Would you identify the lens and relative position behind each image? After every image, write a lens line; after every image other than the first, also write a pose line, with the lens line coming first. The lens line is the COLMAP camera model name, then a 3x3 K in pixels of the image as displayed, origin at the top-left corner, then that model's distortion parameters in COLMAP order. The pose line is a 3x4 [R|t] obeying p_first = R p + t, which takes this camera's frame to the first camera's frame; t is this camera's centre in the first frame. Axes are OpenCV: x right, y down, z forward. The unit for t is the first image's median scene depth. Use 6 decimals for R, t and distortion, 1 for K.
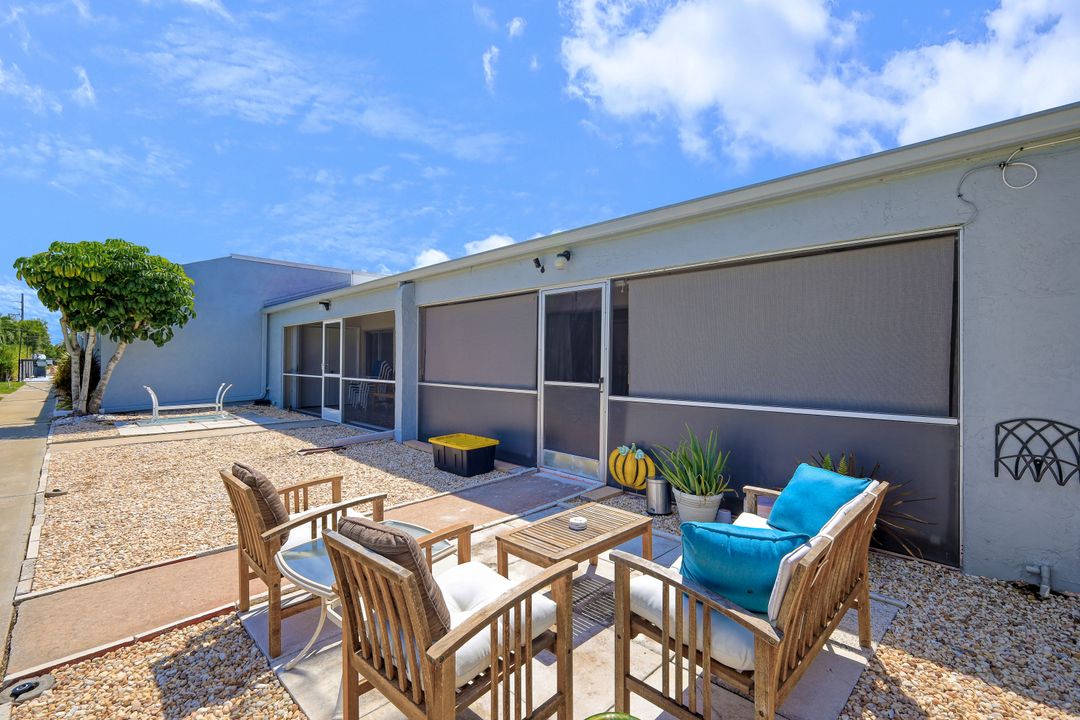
lens RADIAL K [[475.9, 0, 540.0], [0, 475.9, 360.0], [0, 0, 1]] dist [0.001493, -0.000069]
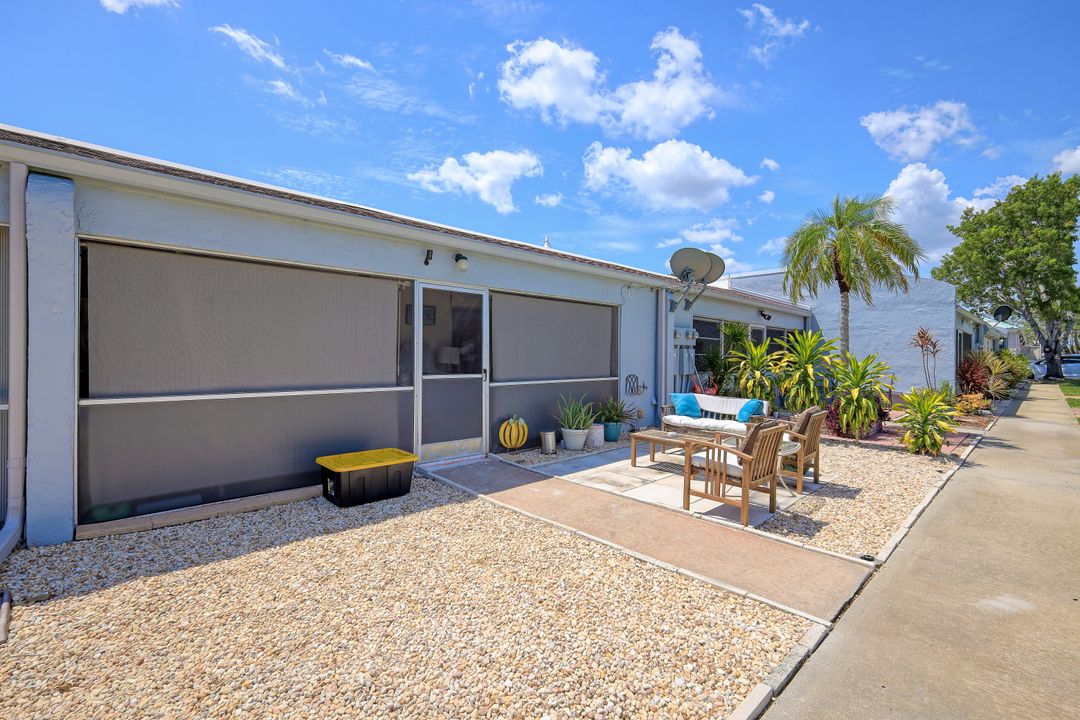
lens RADIAL K [[475.9, 0, 540.0], [0, 475.9, 360.0], [0, 0, 1]] dist [0.001493, -0.000069]
pose [[0.020471, -0.015381, 0.999672, -1.084841], [-0.010085, 0.999828, 0.015590, -0.005985], [-0.999740, -0.010401, 0.020313, 0.831372]]
